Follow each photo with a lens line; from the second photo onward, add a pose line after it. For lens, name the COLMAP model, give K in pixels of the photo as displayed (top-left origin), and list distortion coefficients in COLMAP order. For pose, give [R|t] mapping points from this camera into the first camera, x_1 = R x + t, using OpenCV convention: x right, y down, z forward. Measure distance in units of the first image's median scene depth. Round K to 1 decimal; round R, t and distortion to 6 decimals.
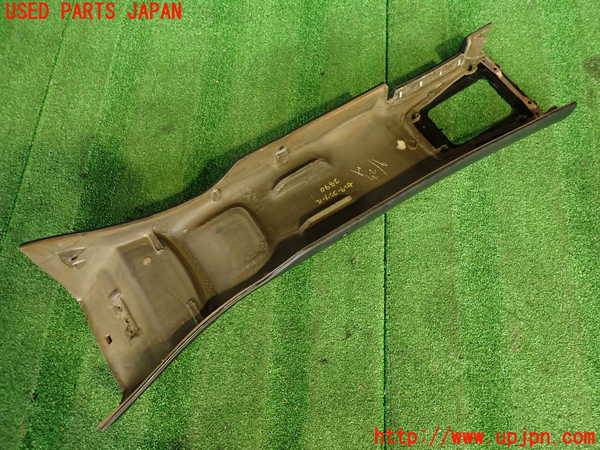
lens RADIAL K [[449.9, 0, 300.0], [0, 449.9, 225.0], [0, 0, 1]] dist [0.008740, 0.005154]
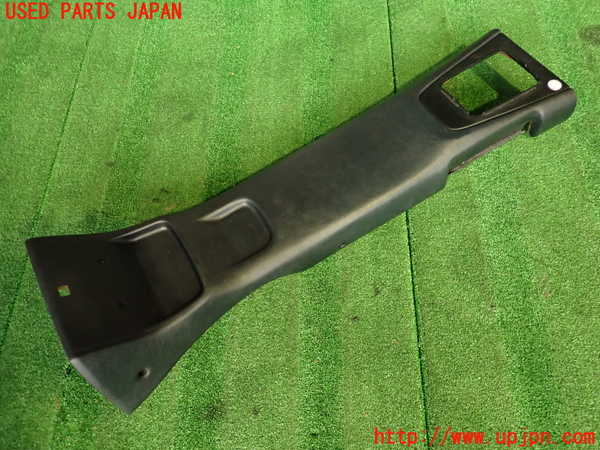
lens RADIAL K [[449.9, 0, 300.0], [0, 449.9, 225.0], [0, 0, 1]] dist [0.008740, 0.005154]
pose [[0.998115, -0.060105, -0.012418, -0.042209], [0.058482, 0.992790, -0.104632, 0.187716], [0.018617, 0.103709, 0.994433, -0.015054]]
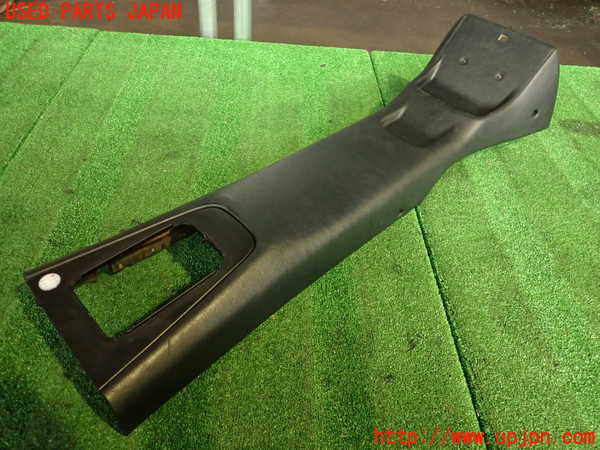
lens RADIAL K [[449.9, 0, 300.0], [0, 449.9, 225.0], [0, 0, 1]] dist [0.008740, 0.005154]
pose [[0.988697, 0.016486, 0.149015, -0.201719], [0.048339, 0.905800, -0.420940, 0.368828], [-0.141918, 0.423385, 0.894765, 0.238349]]
